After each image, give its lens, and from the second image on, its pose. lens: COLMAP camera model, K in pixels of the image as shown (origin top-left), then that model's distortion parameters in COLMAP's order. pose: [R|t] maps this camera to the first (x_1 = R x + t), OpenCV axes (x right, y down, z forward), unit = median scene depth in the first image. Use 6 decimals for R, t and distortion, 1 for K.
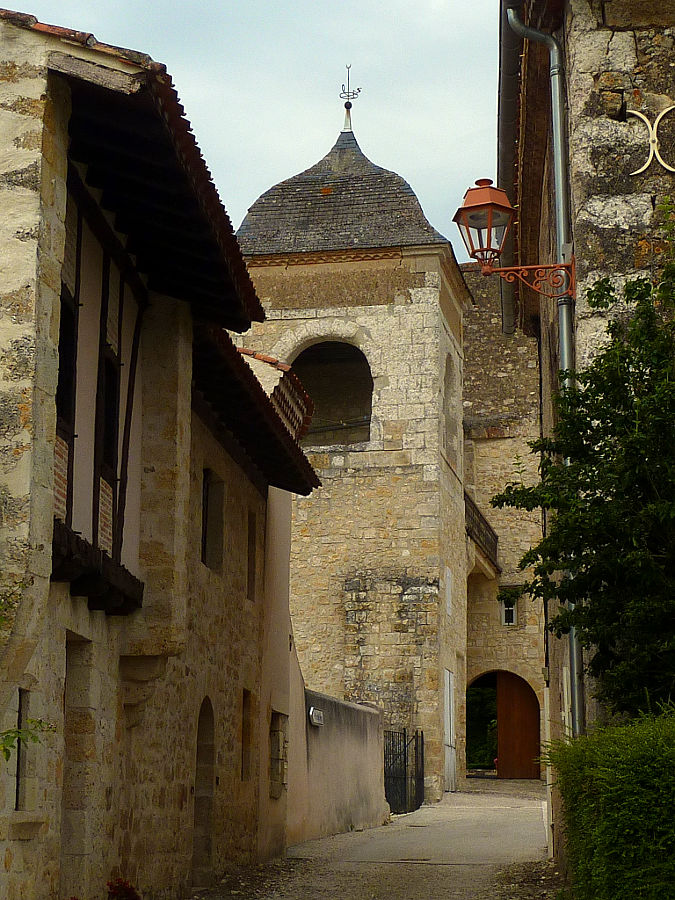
lens RADIAL K [[1981.1, 0, 336.9], [0, 1981.1, 449.7], [0, 0, 1]] dist [0.134947, 0.000000]
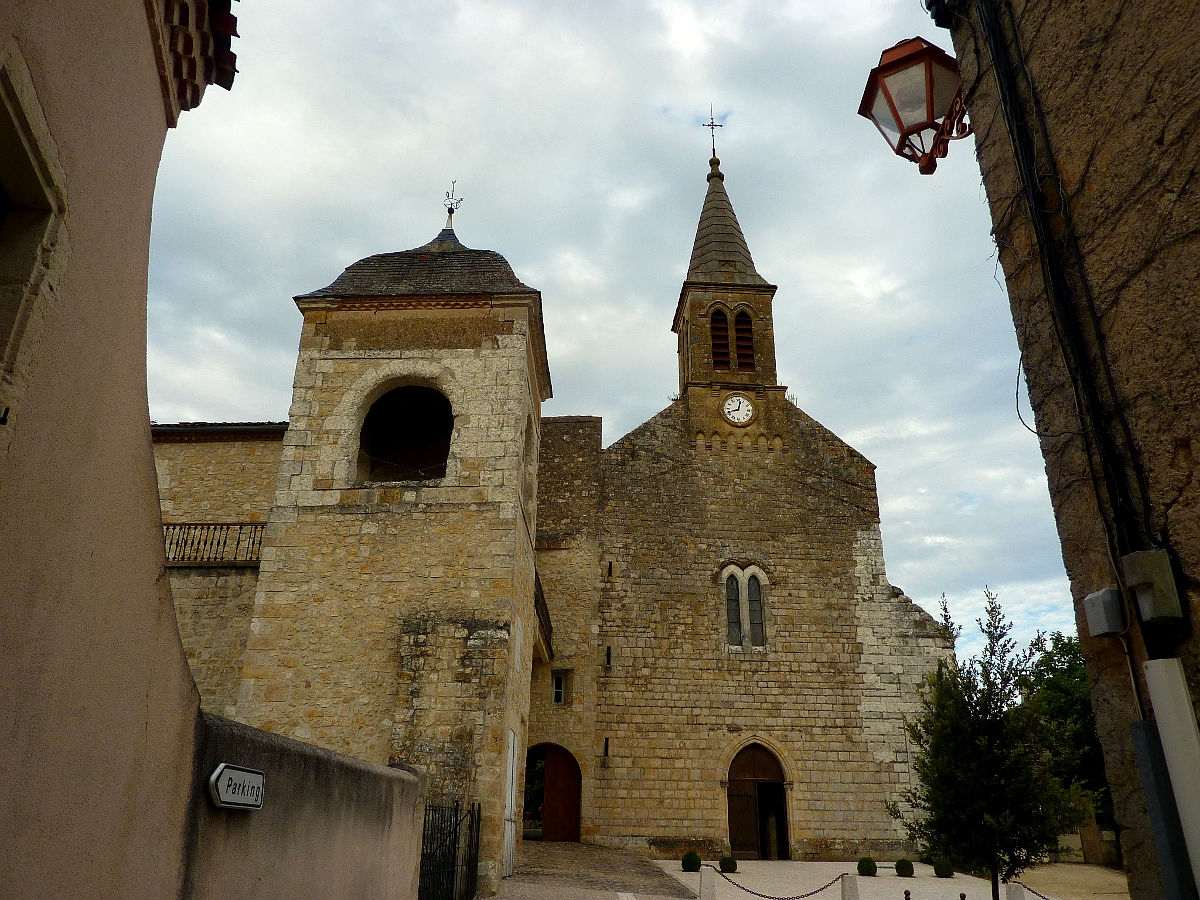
lens RADIAL K [[900.6, 0, 598.5], [0, 900.6, 446.9], [0, 0, 1]] dist [0.001988, -0.013819]
pose [[0.985829, 0.074562, 0.150269, 0.023478], [-0.039435, 0.973693, -0.224425, 0.076239], [-0.163050, 0.215319, 0.962836, 0.576976]]
